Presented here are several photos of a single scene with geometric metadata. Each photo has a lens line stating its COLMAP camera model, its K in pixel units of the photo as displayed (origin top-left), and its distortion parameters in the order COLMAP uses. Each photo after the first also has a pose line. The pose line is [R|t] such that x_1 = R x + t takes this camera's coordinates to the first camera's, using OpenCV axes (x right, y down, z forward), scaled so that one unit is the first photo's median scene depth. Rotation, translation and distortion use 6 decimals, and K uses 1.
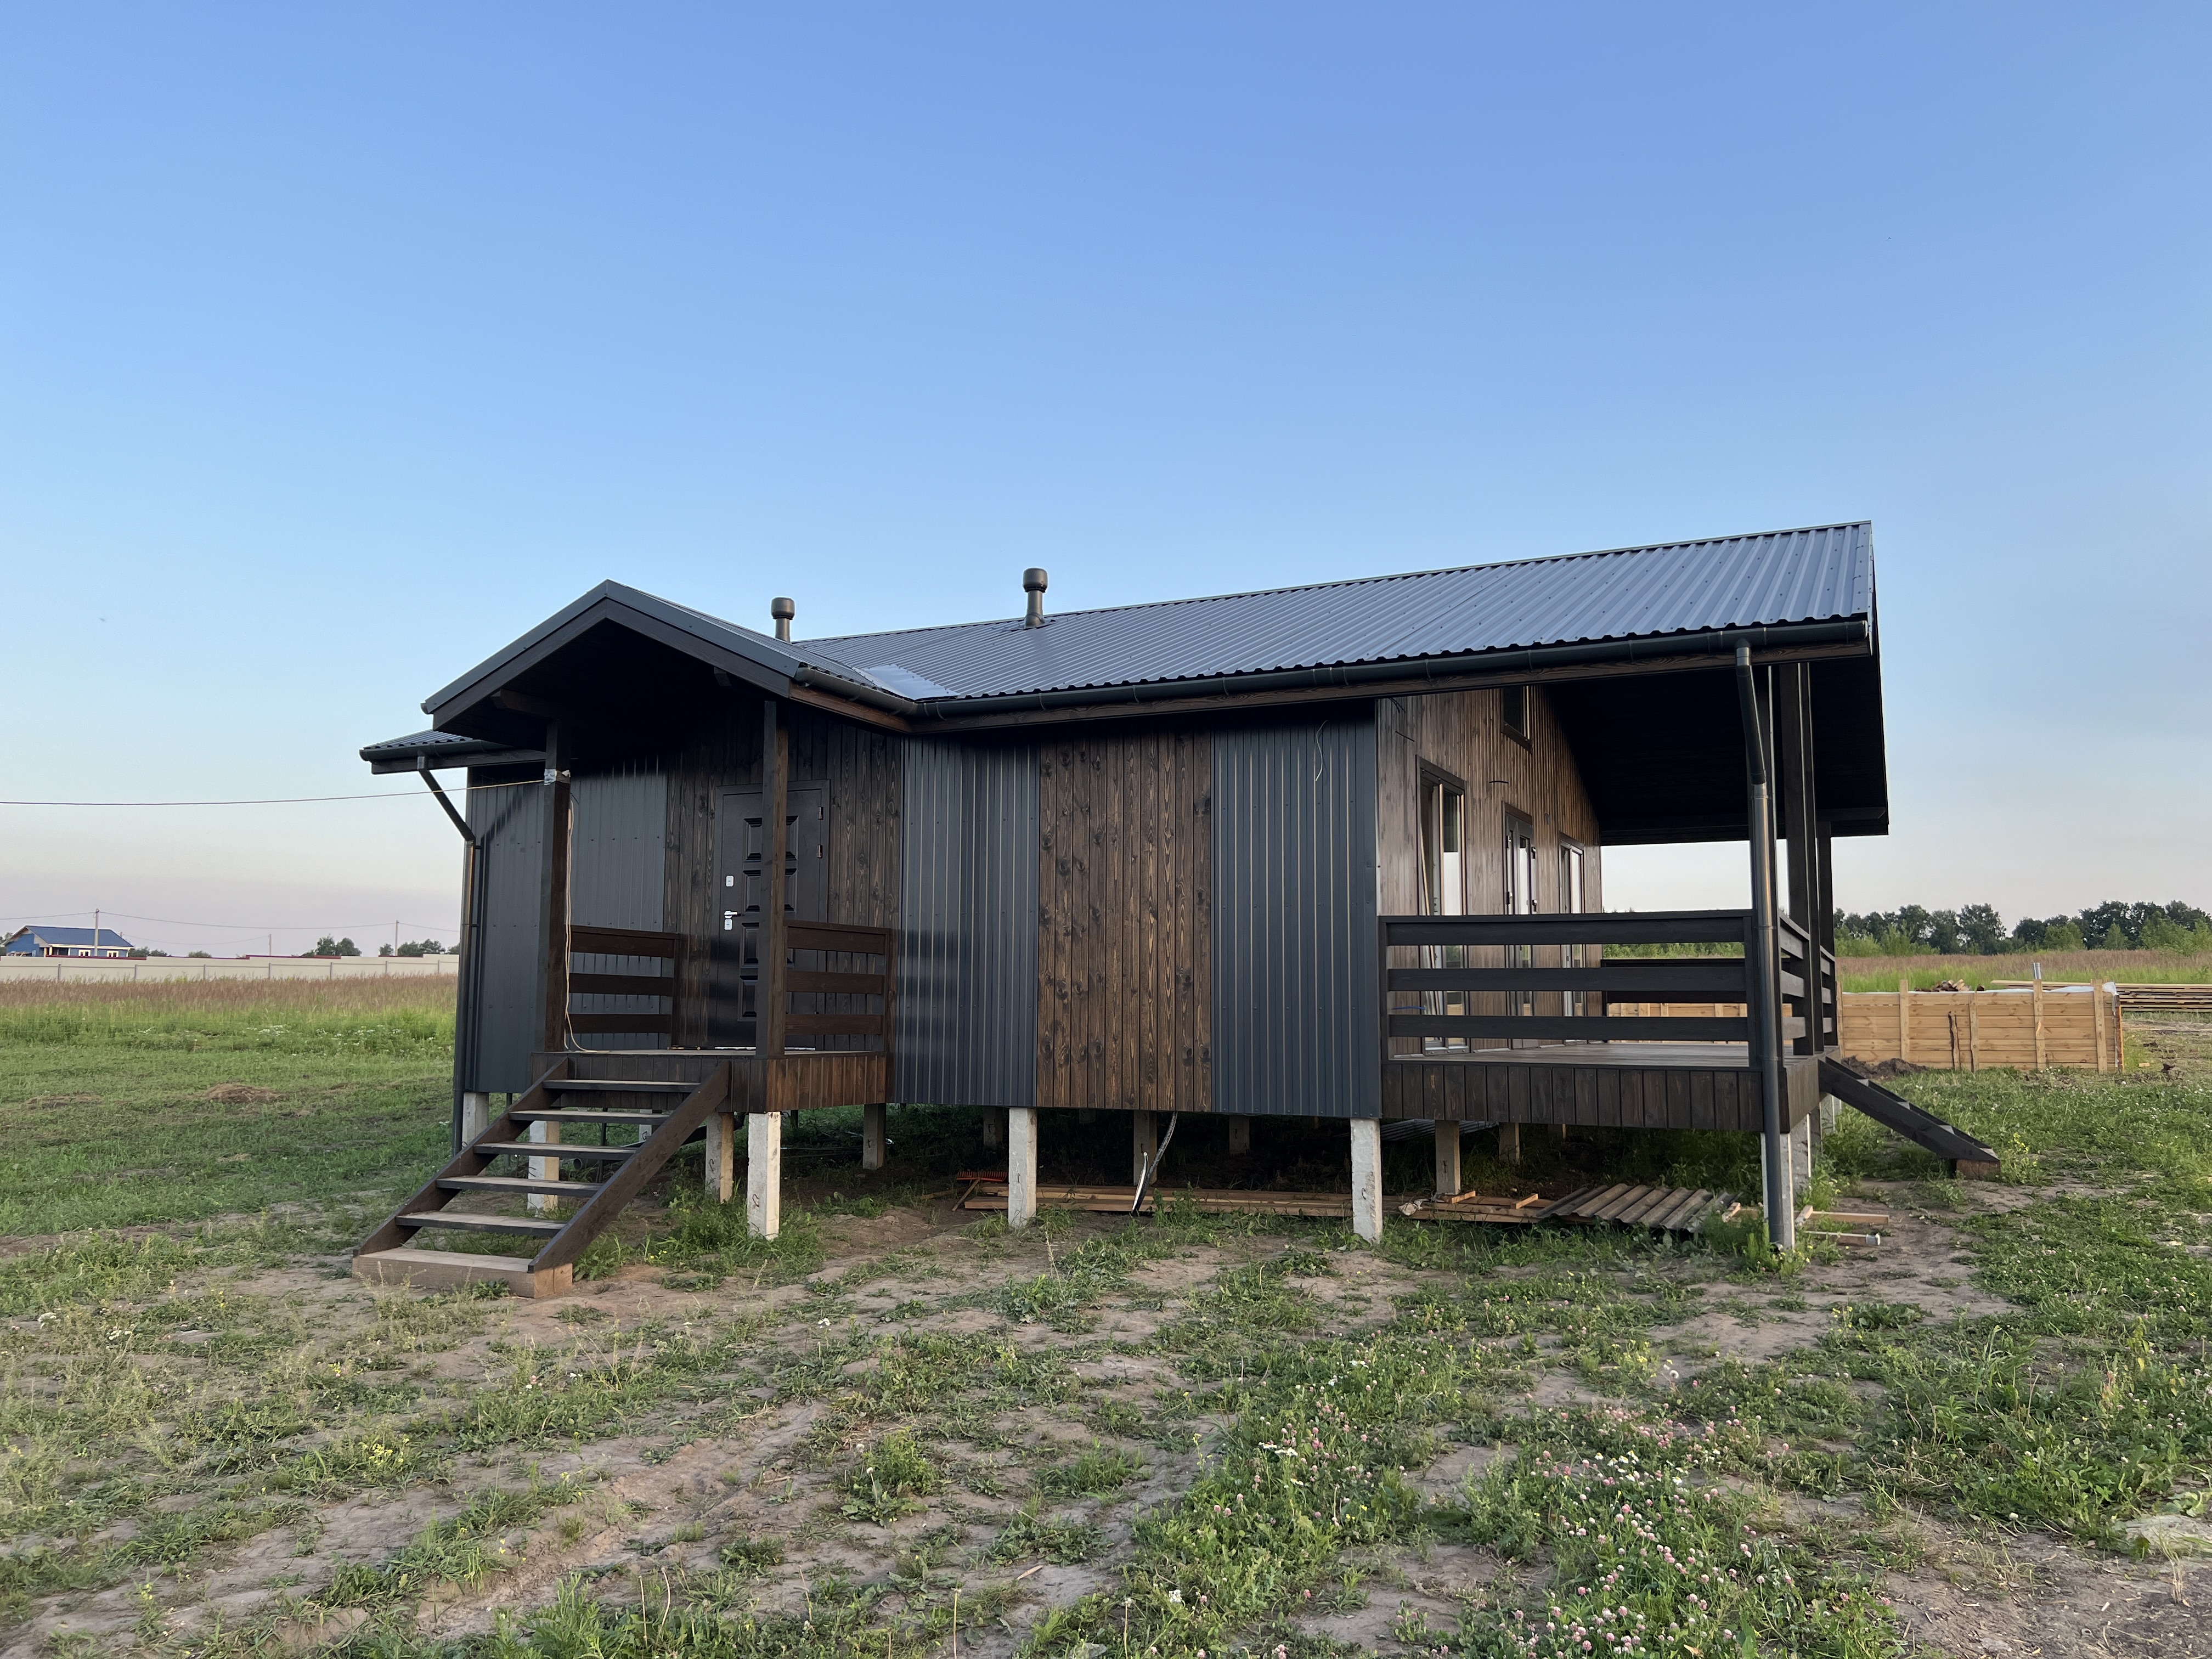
lens RADIAL K [[1697.4, 0, 1106.0], [0, 1697.4, 829.5], [0, 0, 1]] dist [0.064910, -0.096747]
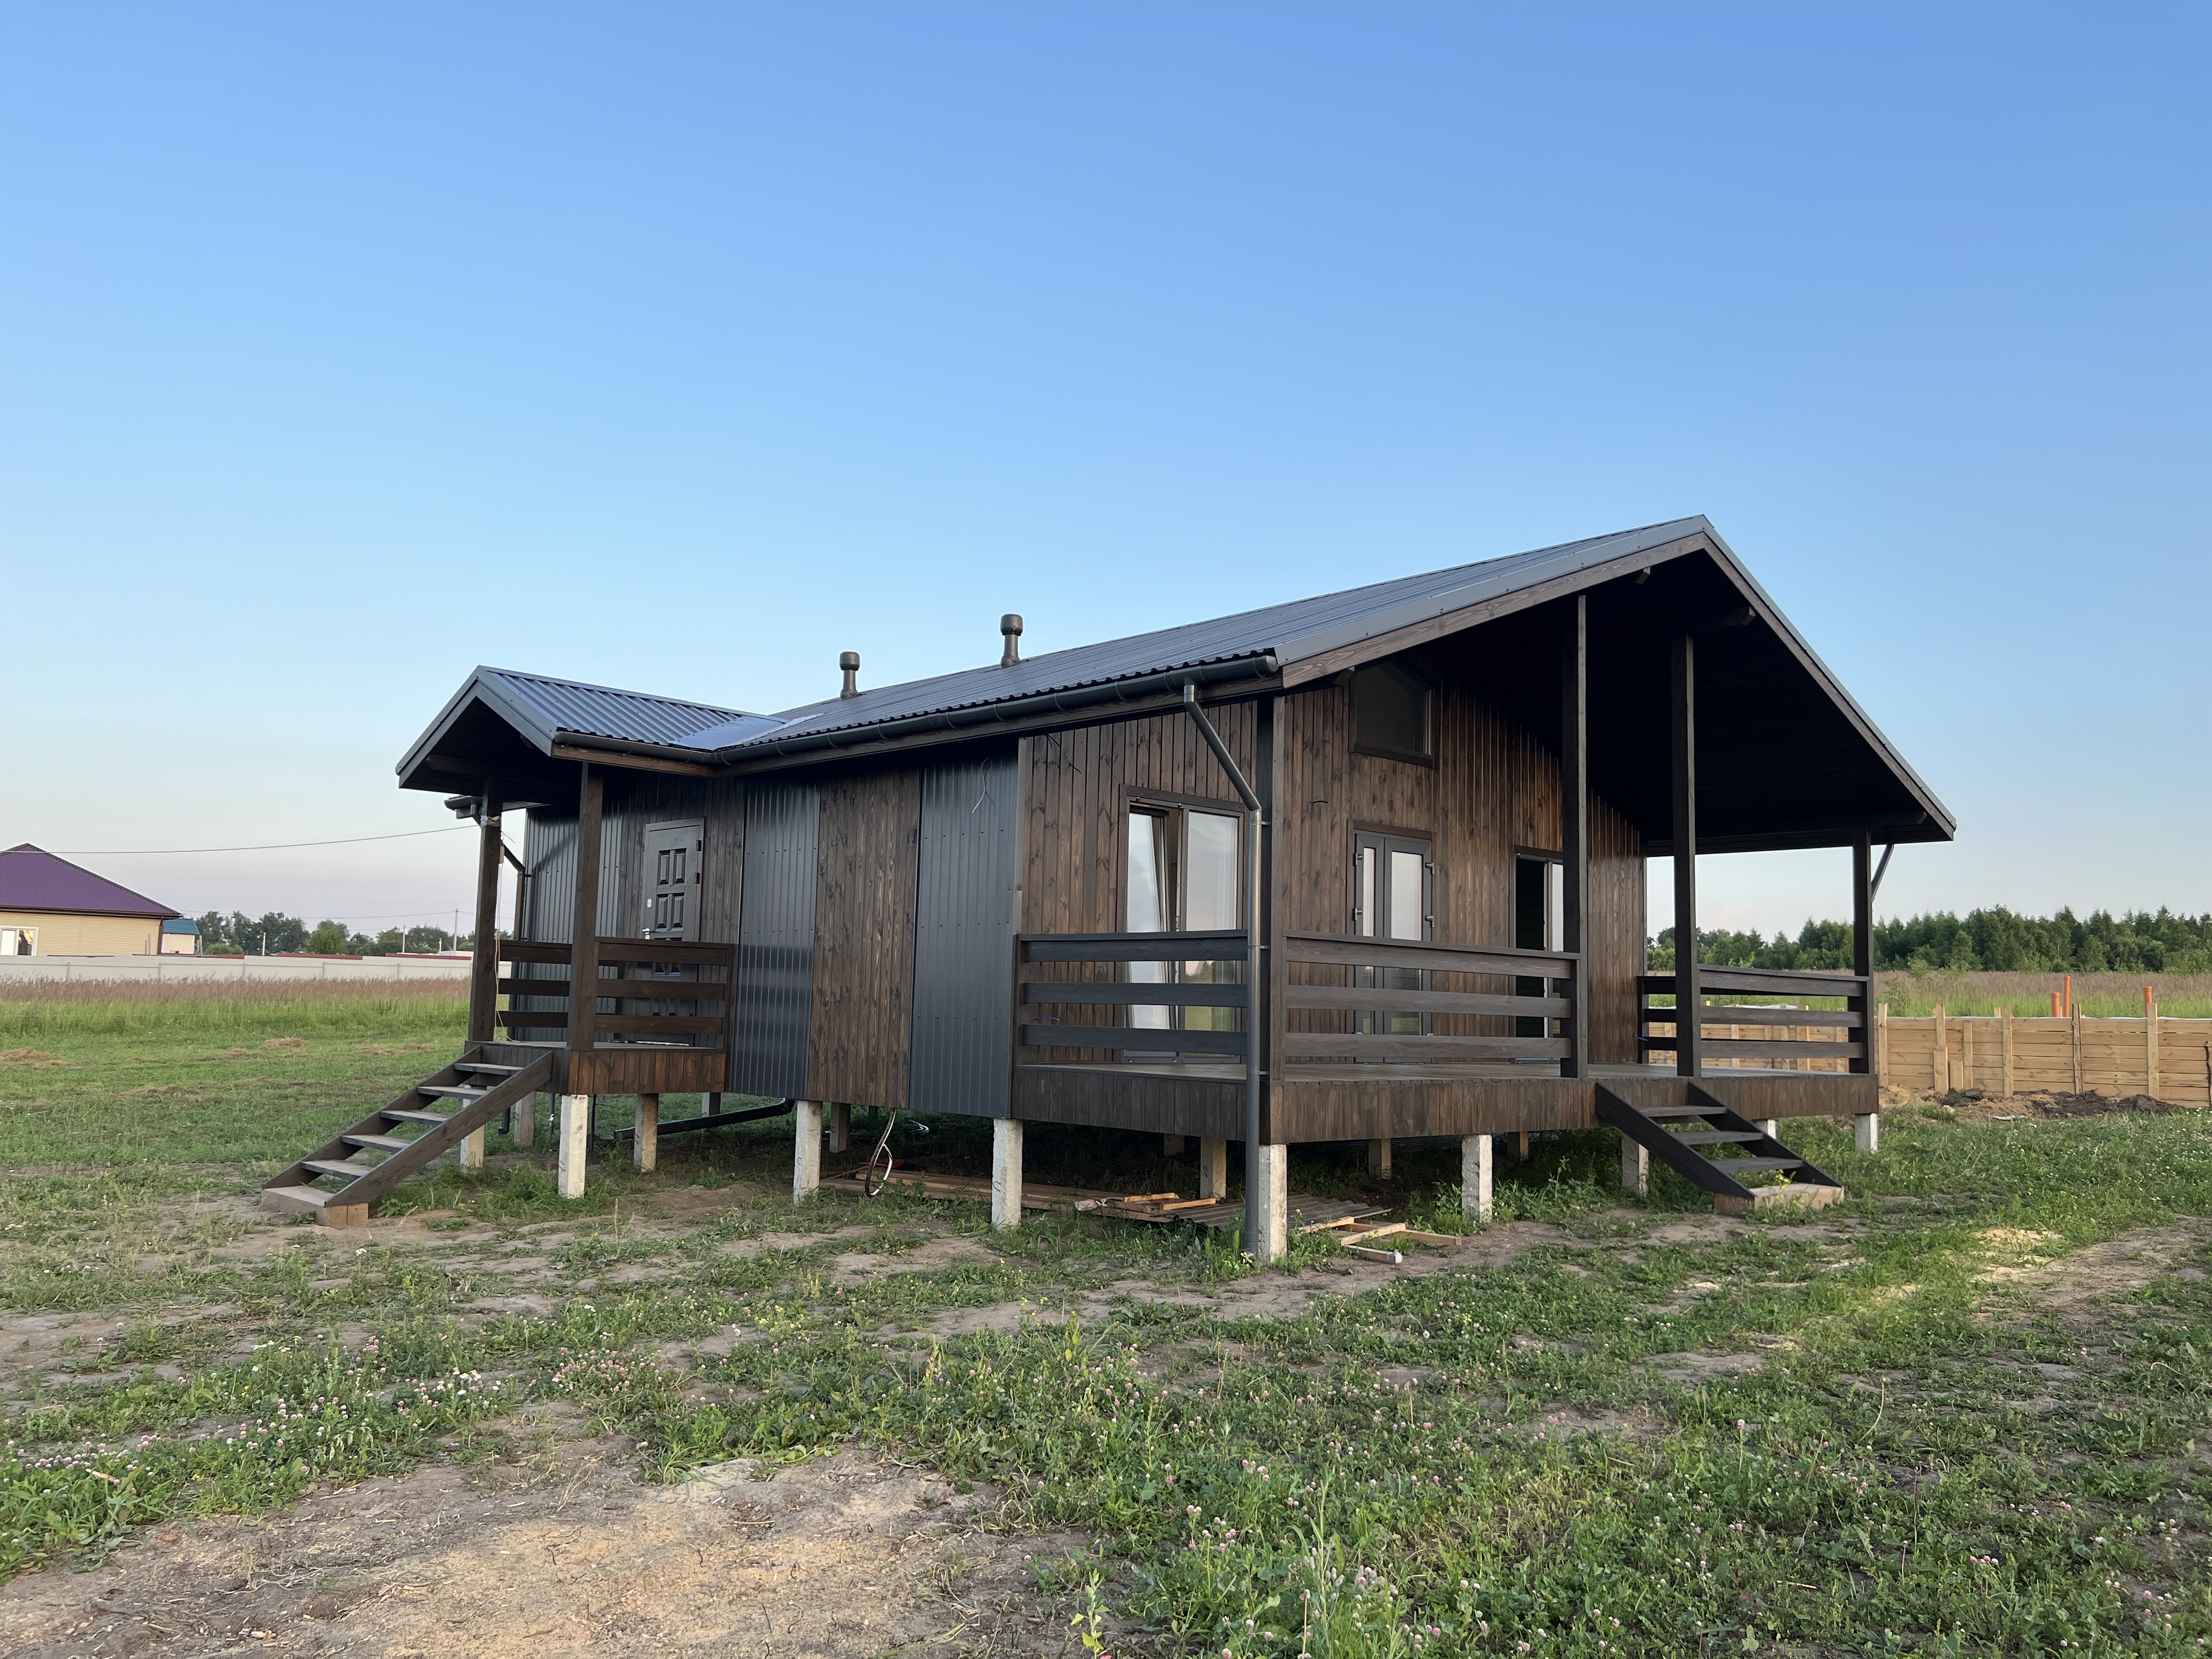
lens RADIAL K [[1697.4, 0, 1106.0], [0, 1697.4, 829.5], [0, 0, 1]] dist [0.064910, -0.096747]
pose [[0.923955, -0.021032, -0.381921, 0.540125], [0.020183, 0.999777, -0.006231, -0.007890], [0.381967, -0.001951, 0.924174, 0.010607]]
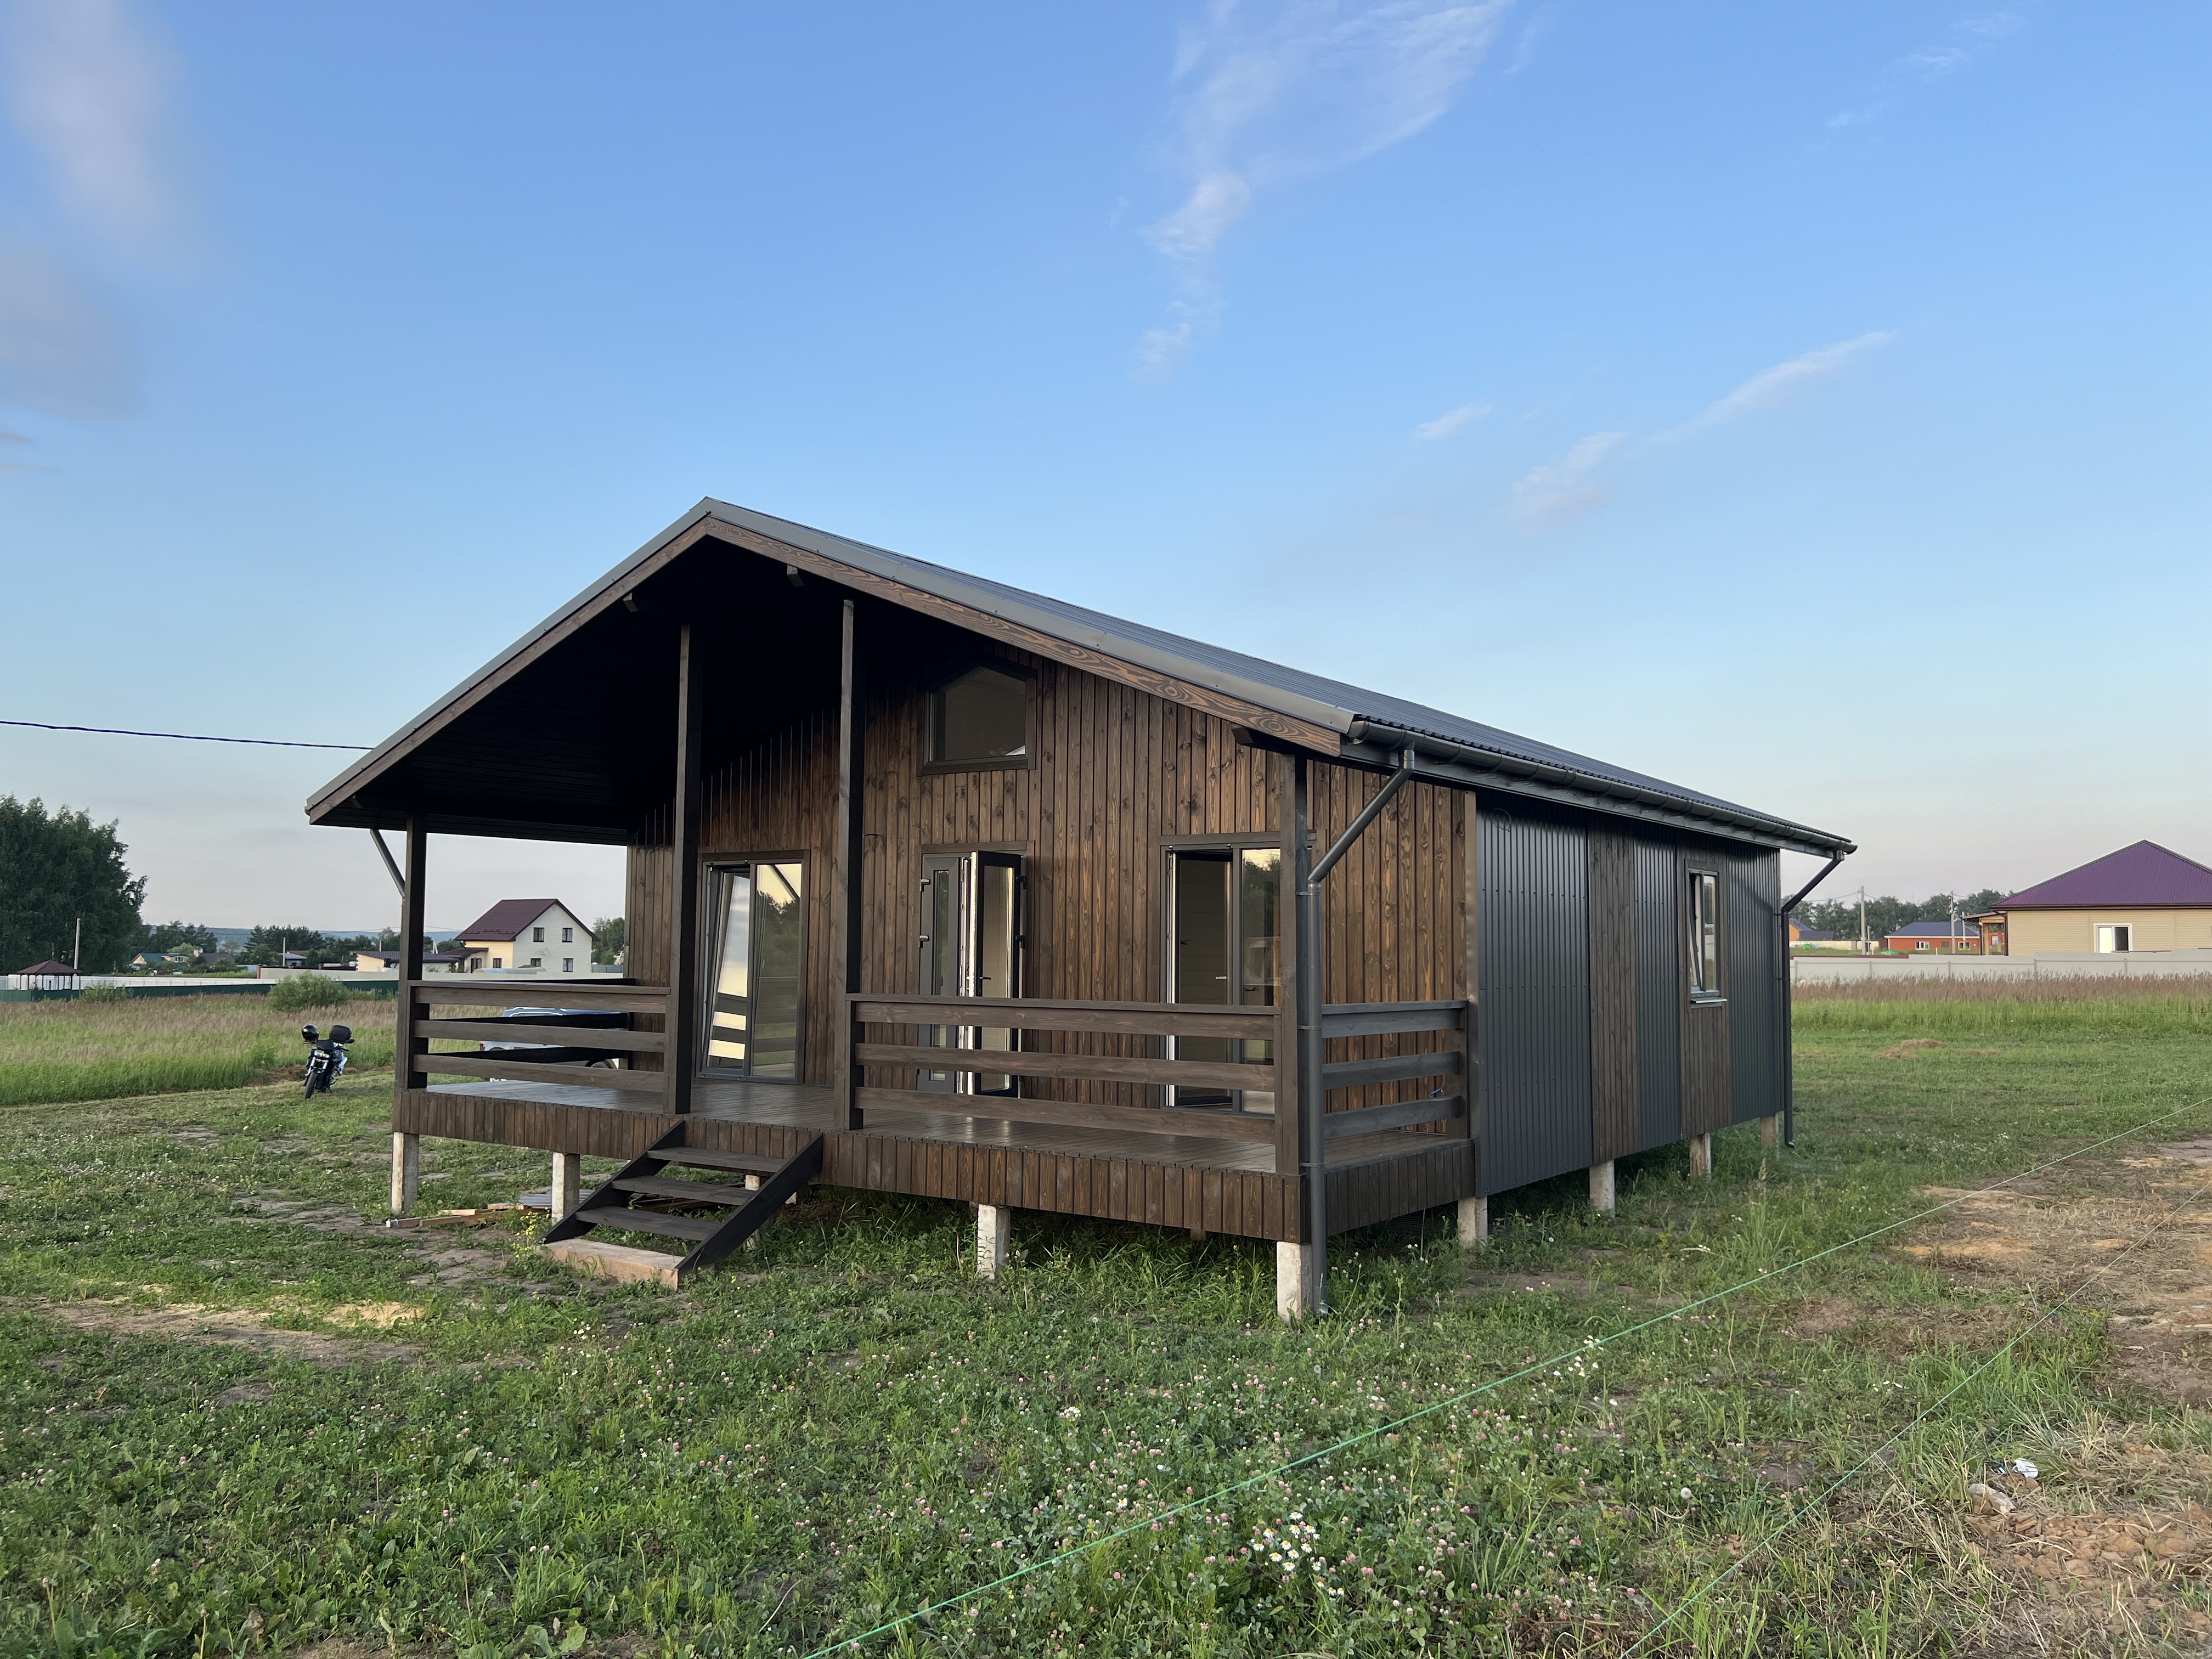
lens RADIAL K [[1638.7, 0, 1083.0], [0, 1638.7, 825.9], [0, 0, 1]] dist [0.071293, -0.082512]
pose [[-0.210945, -0.078109, -0.974372, 1.285283], [0.097470, 0.990154, -0.100476, 0.087630], [0.972626, -0.116167, -0.201255, 1.439313]]
